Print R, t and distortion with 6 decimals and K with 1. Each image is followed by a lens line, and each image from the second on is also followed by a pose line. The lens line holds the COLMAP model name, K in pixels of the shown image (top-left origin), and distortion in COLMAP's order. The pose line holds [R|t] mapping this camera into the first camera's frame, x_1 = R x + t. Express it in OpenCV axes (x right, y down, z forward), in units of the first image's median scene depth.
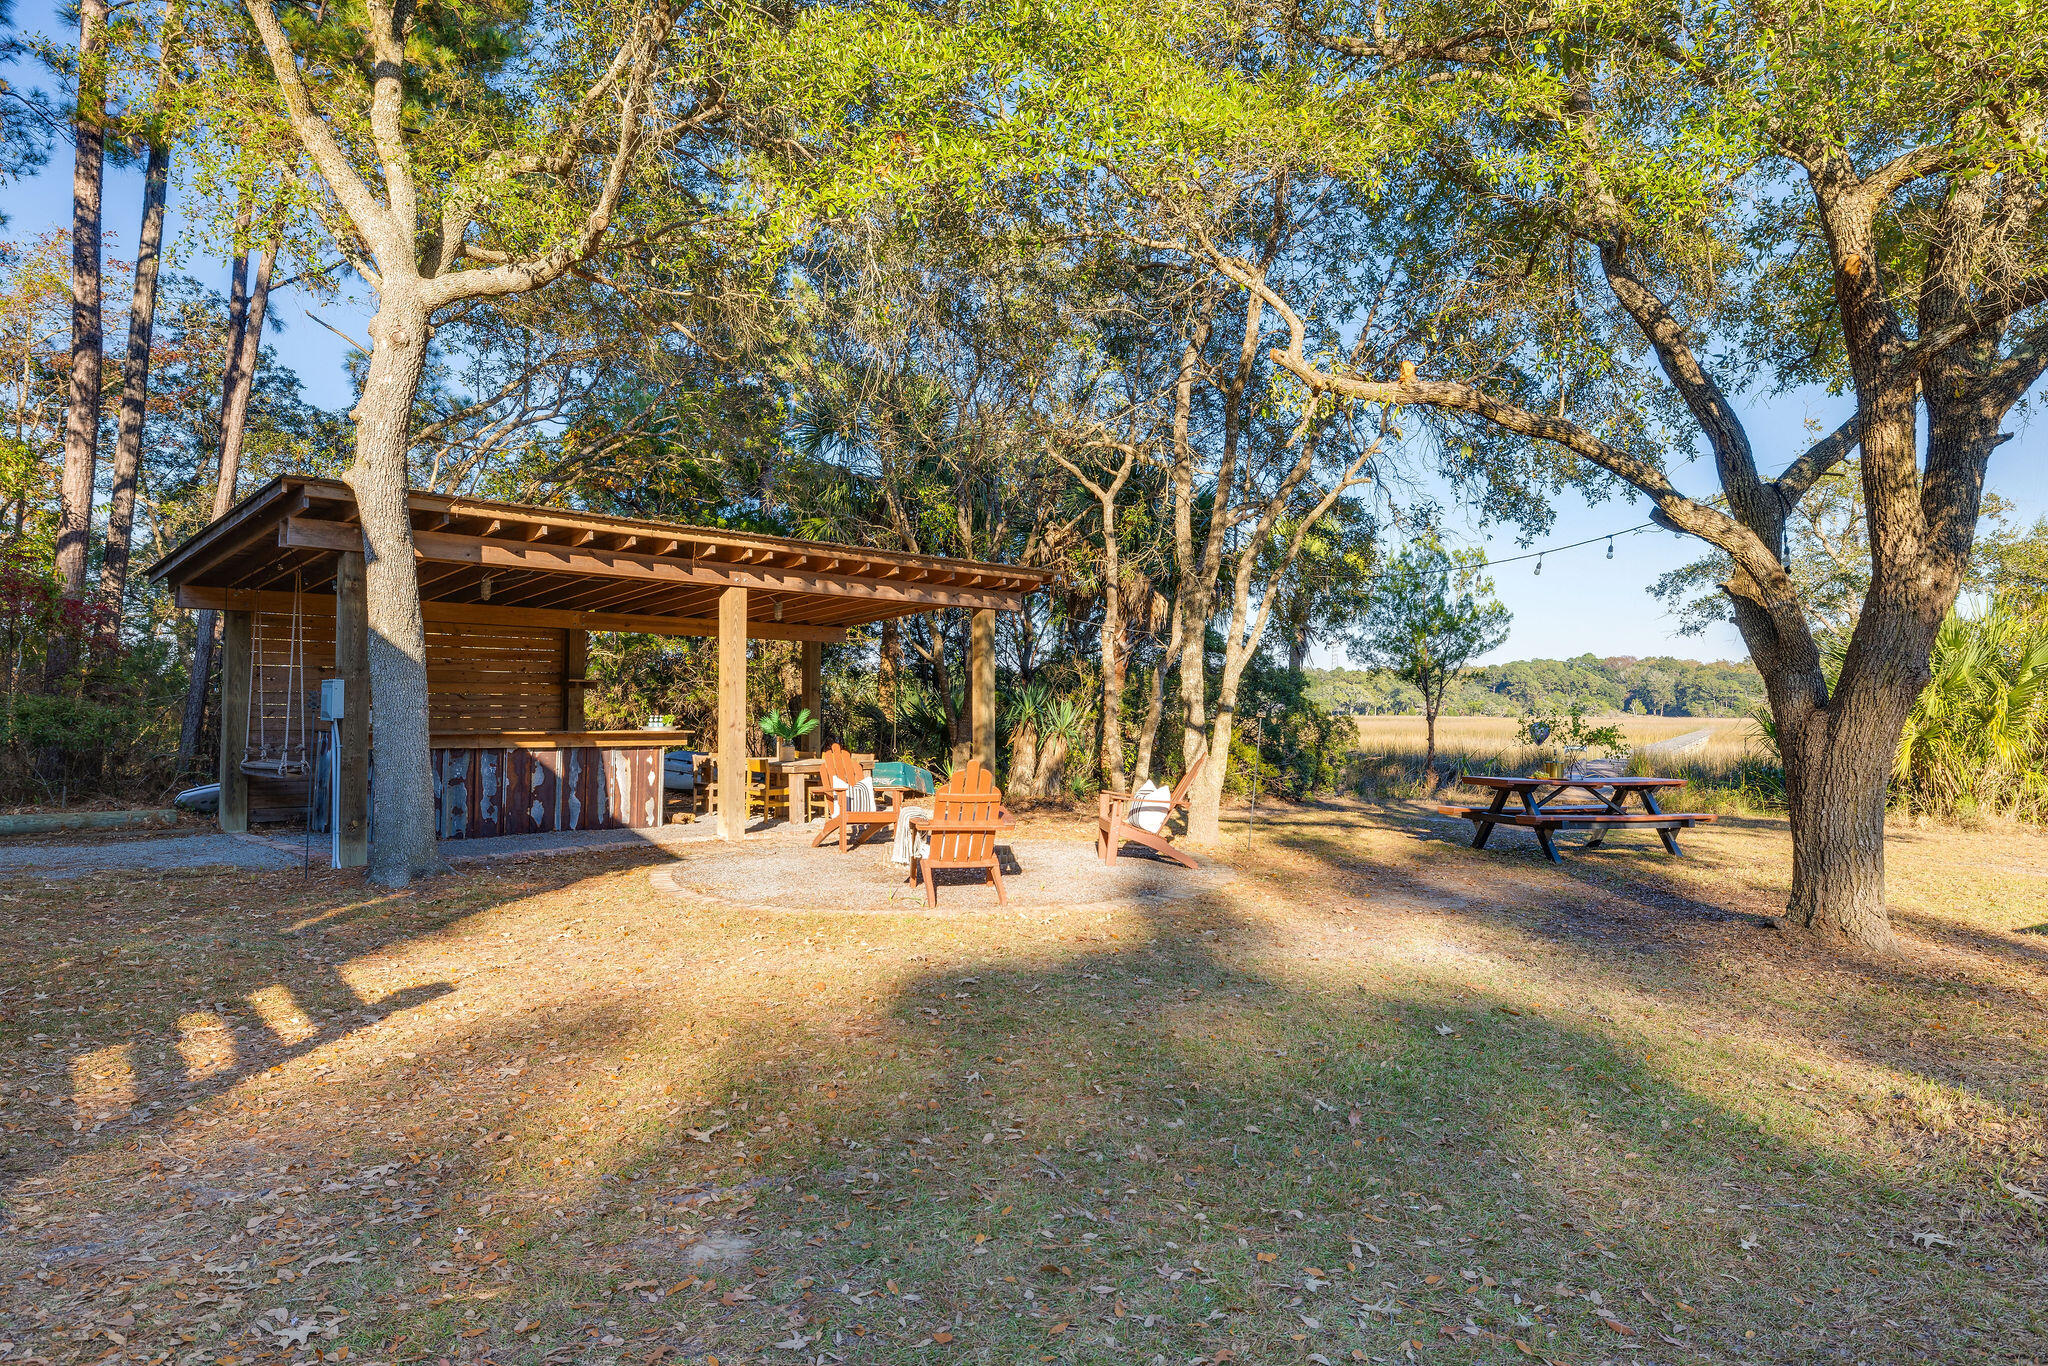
lens RADIAL K [[1258.4, 0, 1021.5], [0, 1258.4, 675.1], [0, 0, 1]] dist [0.006634, -0.000187]
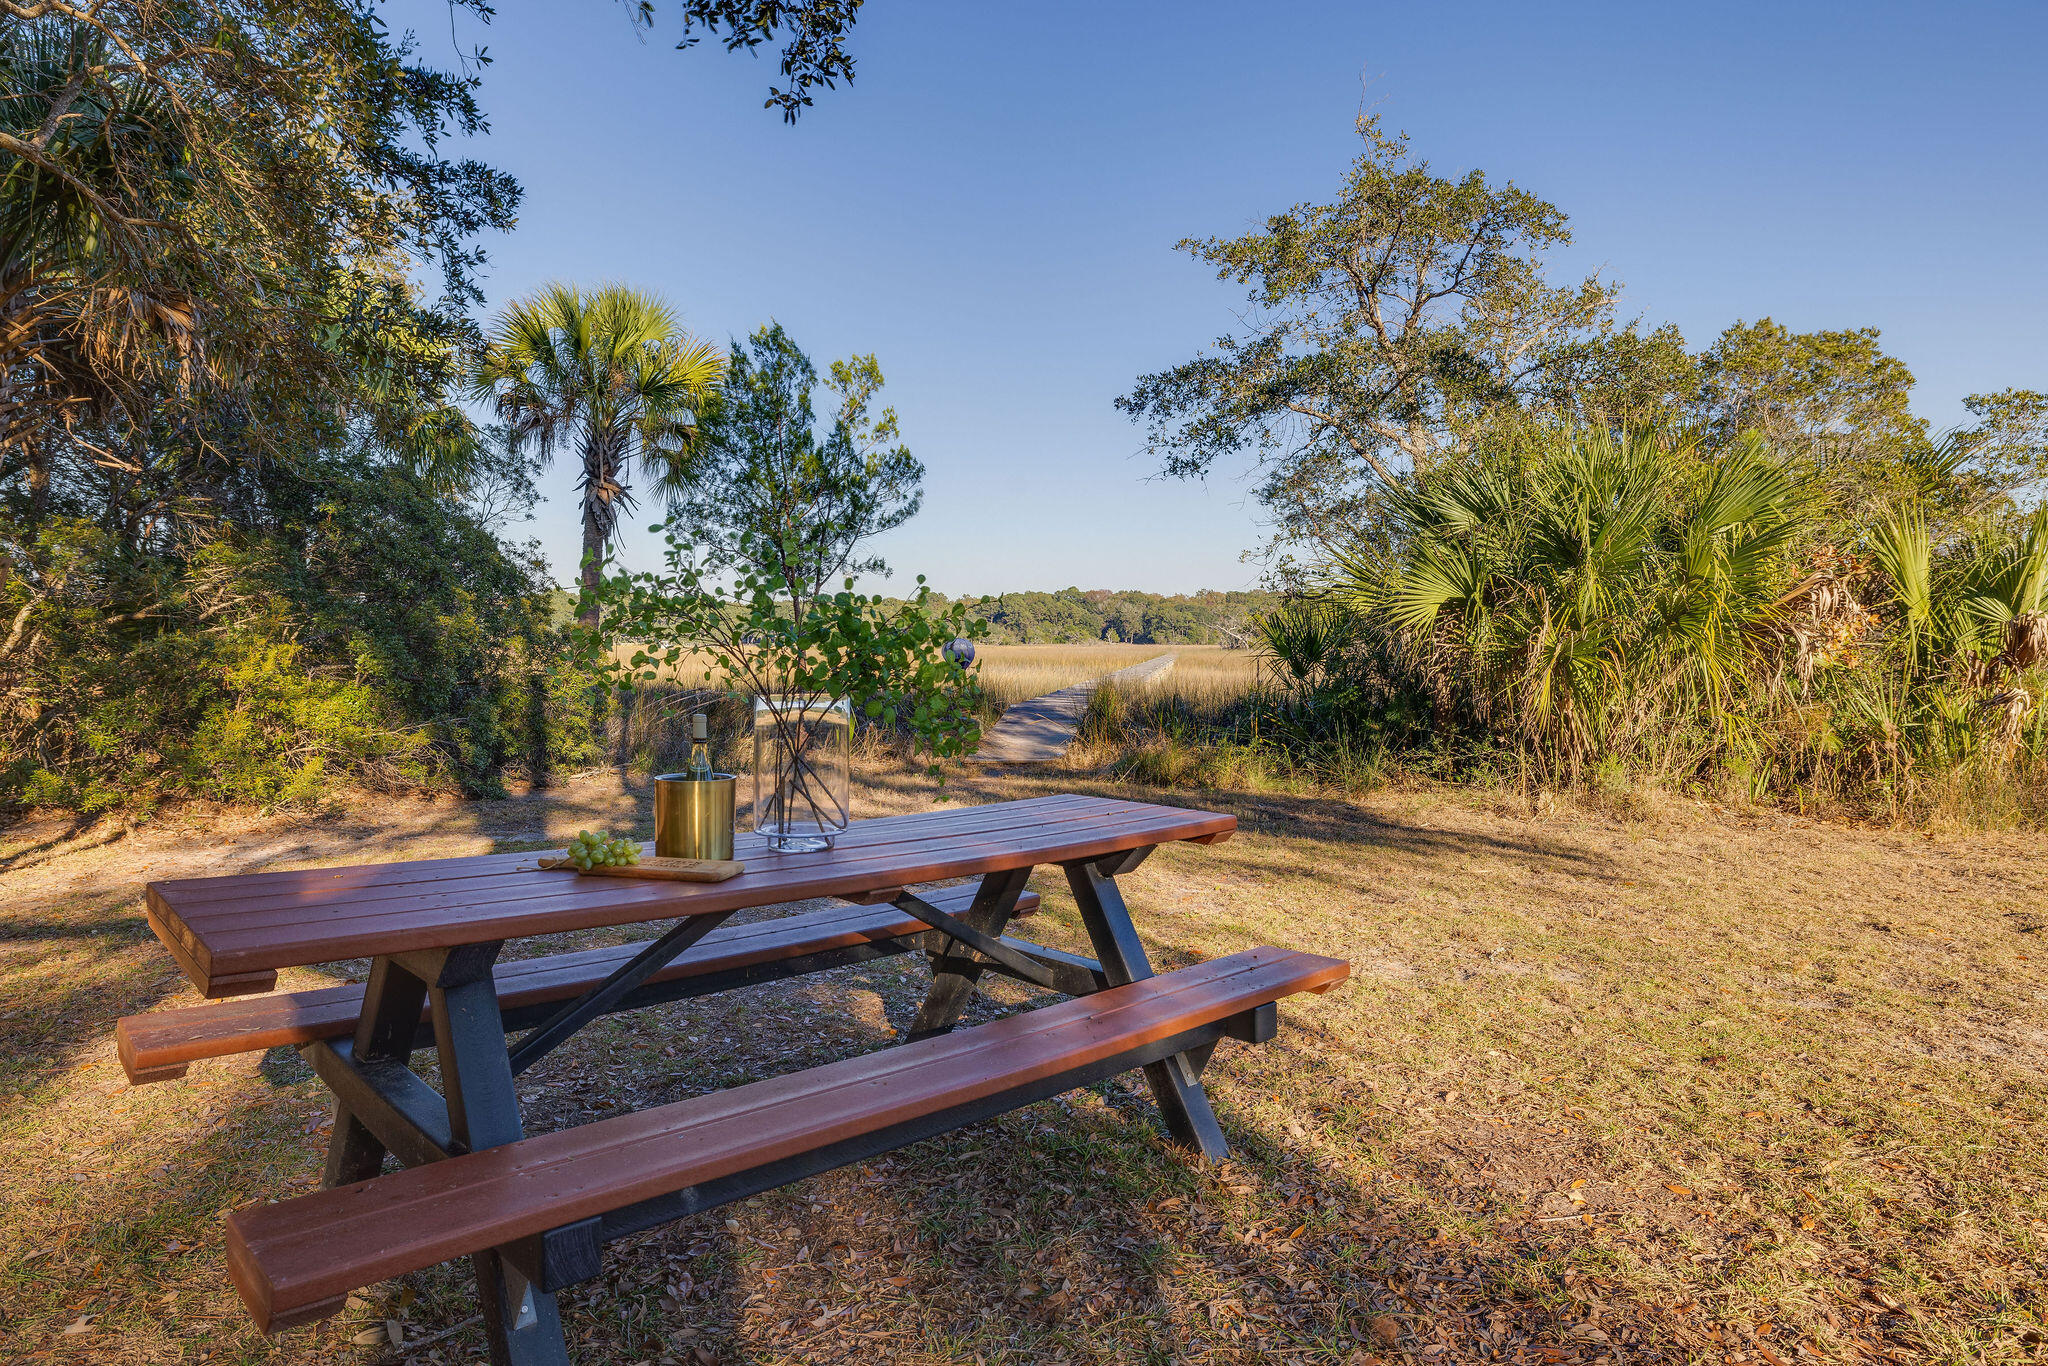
lens RADIAL K [[1258.4, 0, 1021.5], [0, 1258.4, 675.1], [0, 0, 1]] dist [0.006634, -0.000187]
pose [[0.927732, -0.015566, 0.372923, 1.728541], [-0.005221, 0.998491, 0.054664, 0.177235], [-0.373211, -0.052661, 0.926251, 3.443171]]
